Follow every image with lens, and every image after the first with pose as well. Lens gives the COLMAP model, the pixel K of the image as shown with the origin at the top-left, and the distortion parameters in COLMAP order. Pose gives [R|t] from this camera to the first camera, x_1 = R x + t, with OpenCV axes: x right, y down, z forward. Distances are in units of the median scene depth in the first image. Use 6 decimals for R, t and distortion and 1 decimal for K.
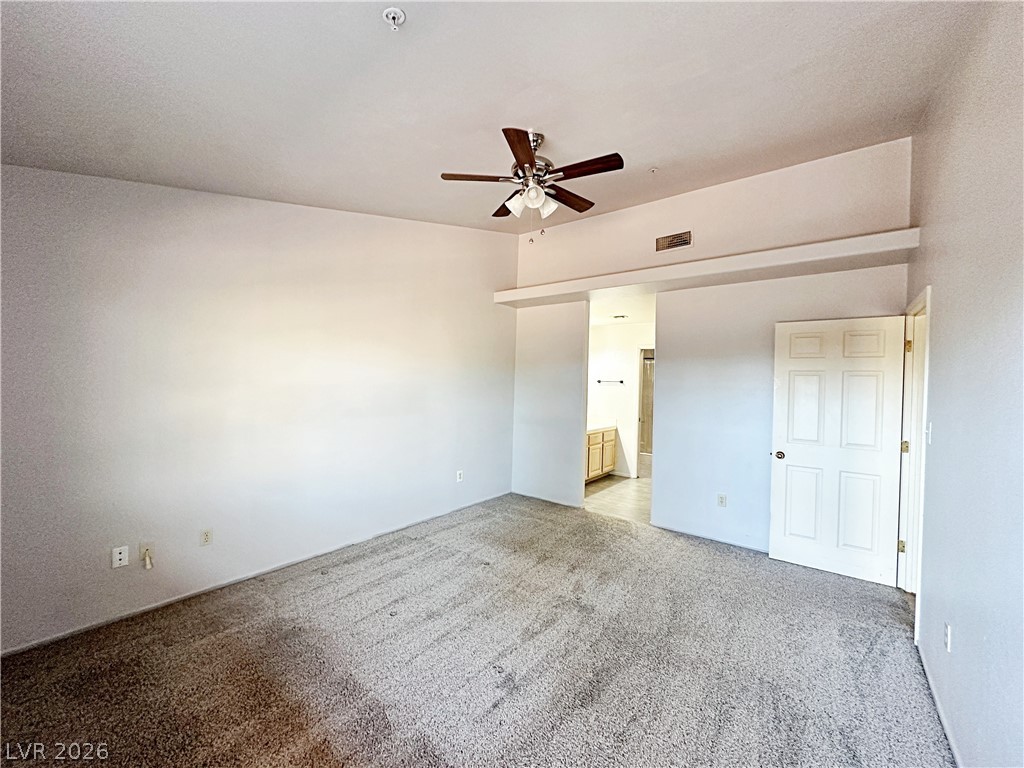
lens RADIAL K [[407.7, 0, 514.7], [0, 407.7, 385.8], [0, 0, 1]] dist [-0.009856, 0.000987]
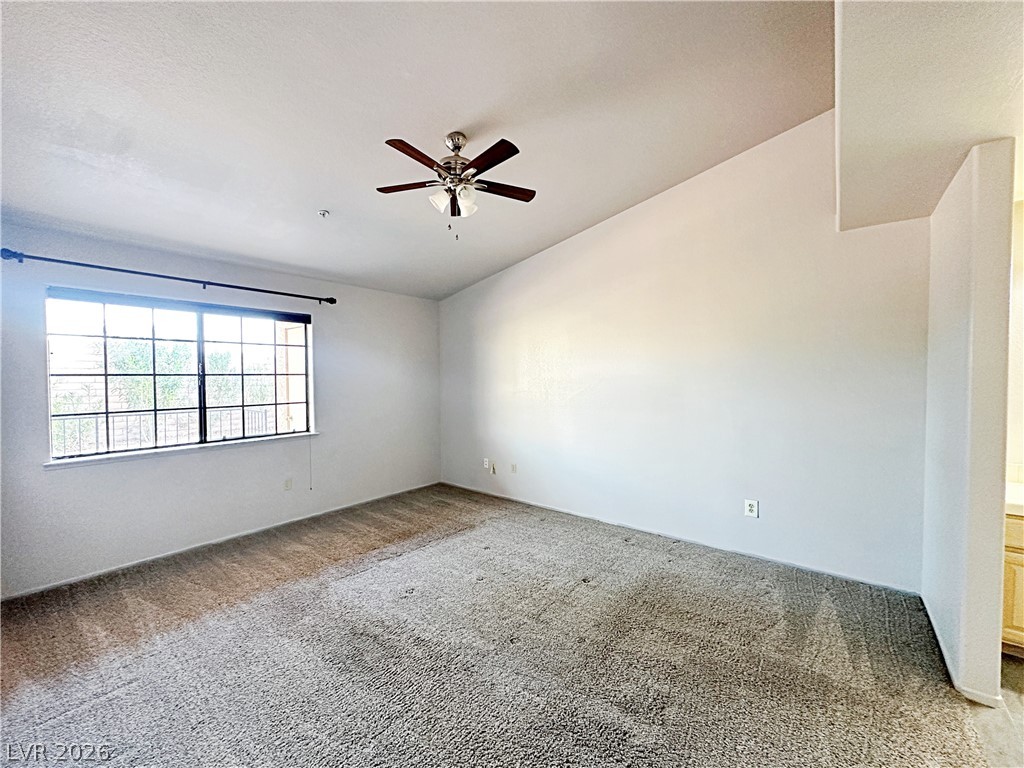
lens RADIAL K [[407.7, 0, 510.2], [0, 407.7, 384.9], [0, 0, 1]] dist [-0.009856, 0.000987]
pose [[-0.019860, 0.010029, -0.999752, 0.689167], [0.002943, 0.999946, 0.009973, 0.004368], [0.999798, -0.002744, -0.019888, 0.743440]]
